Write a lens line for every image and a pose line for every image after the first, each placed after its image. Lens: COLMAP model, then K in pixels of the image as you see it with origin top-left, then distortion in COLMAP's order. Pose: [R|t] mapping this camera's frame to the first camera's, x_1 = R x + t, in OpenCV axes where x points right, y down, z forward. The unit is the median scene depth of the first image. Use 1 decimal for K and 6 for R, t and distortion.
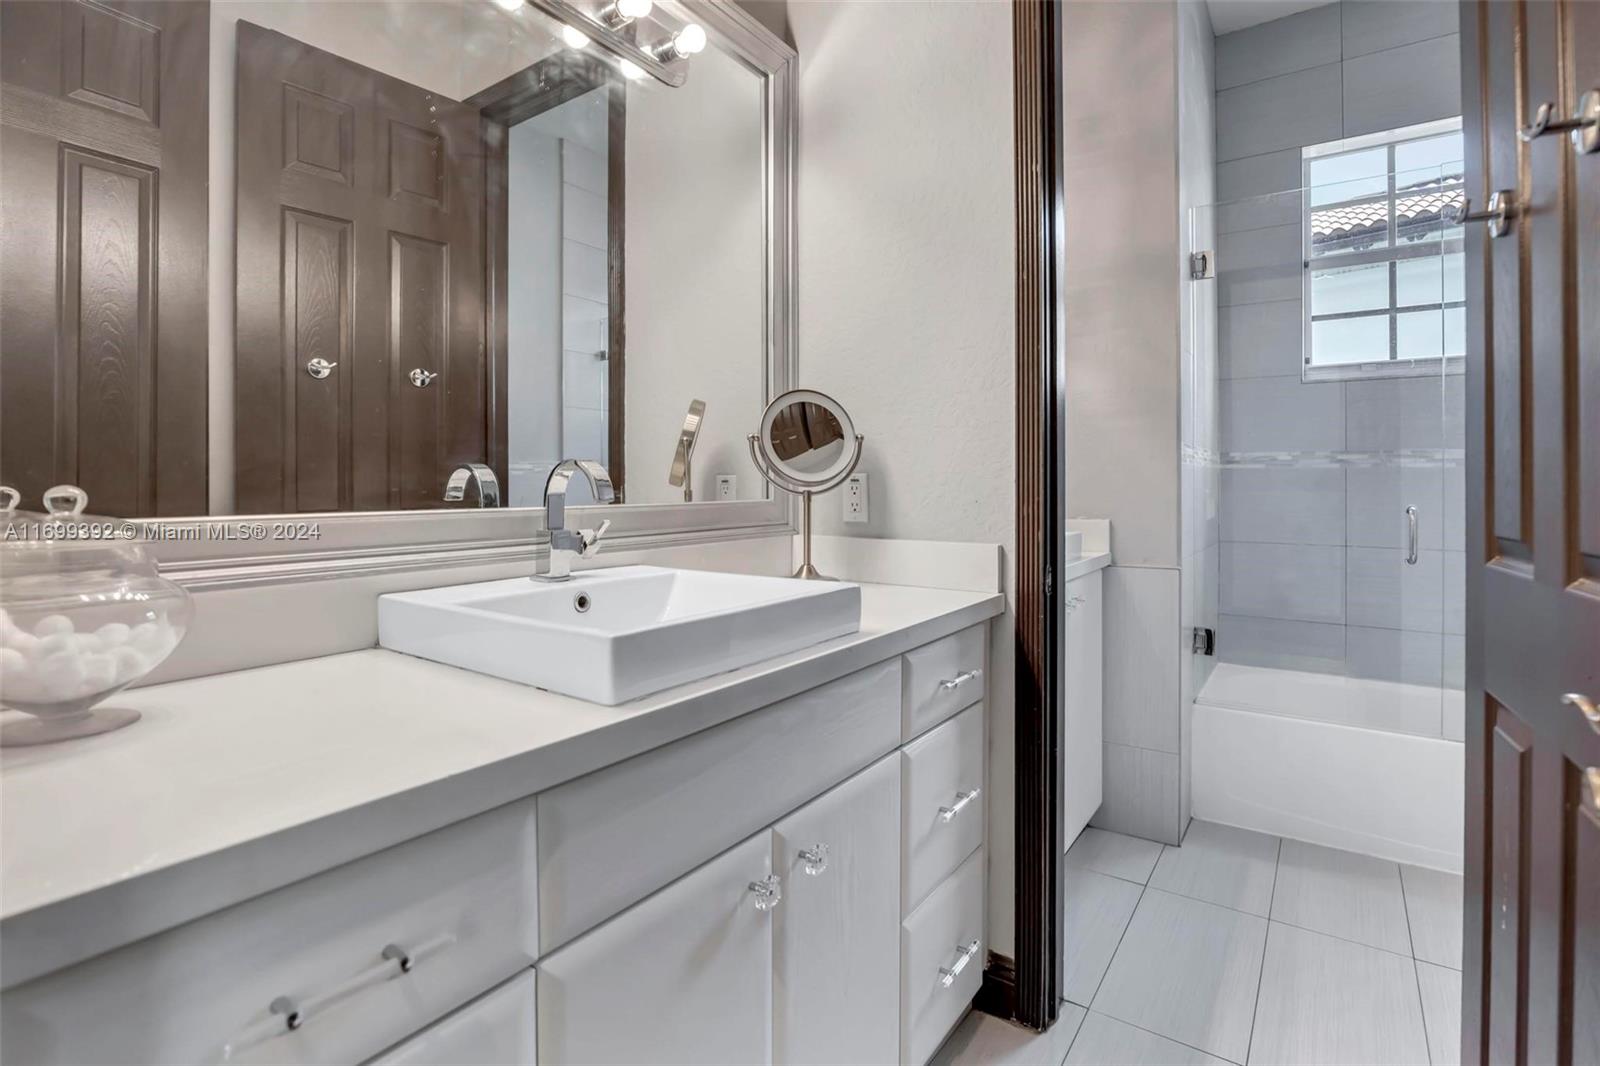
lens RADIAL K [[768.2, 0, 821.2], [0, 768.2, 483.4], [0, 0, 1]] dist [-0.017739, 0.000581]
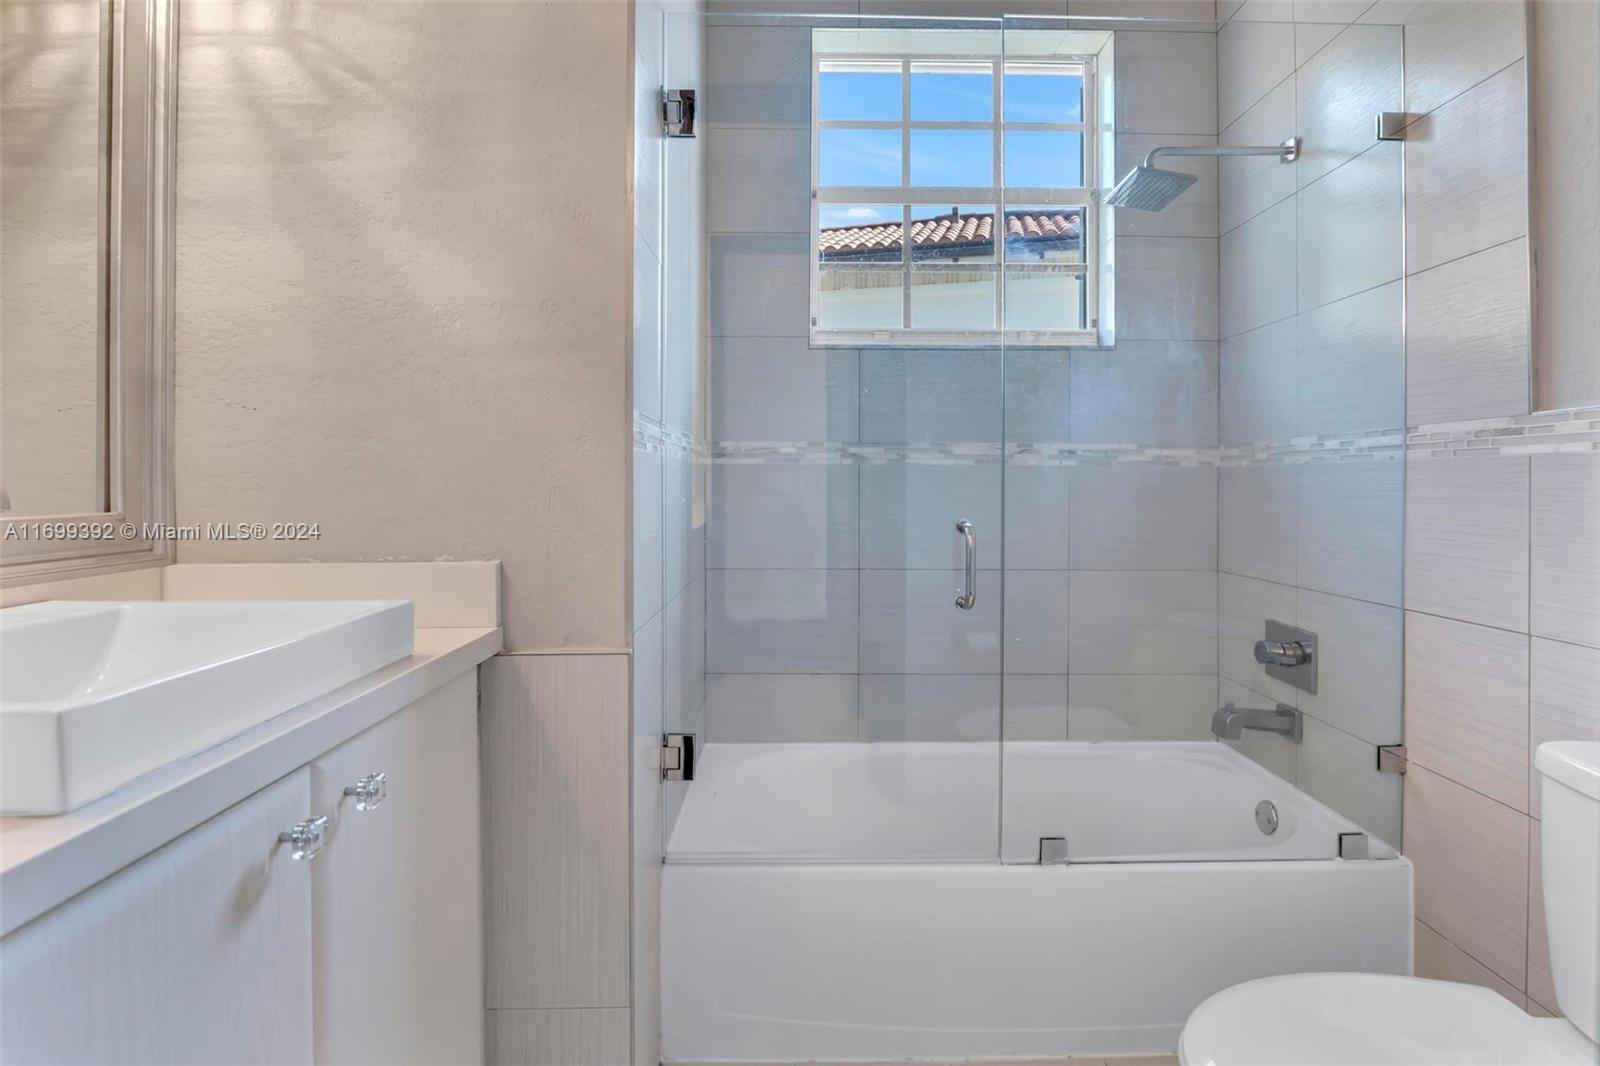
lens RADIAL K [[768.2, 0, 821.2], [0, 768.2, 483.4], [0, 0, 1]] dist [-0.017739, 0.000581]
pose [[0.815964, 0.000288, 0.578103, 0.219710], [-0.003377, 0.999985, 0.004269, -0.004810], [-0.578093, -0.005435, 0.815953, 0.402193]]
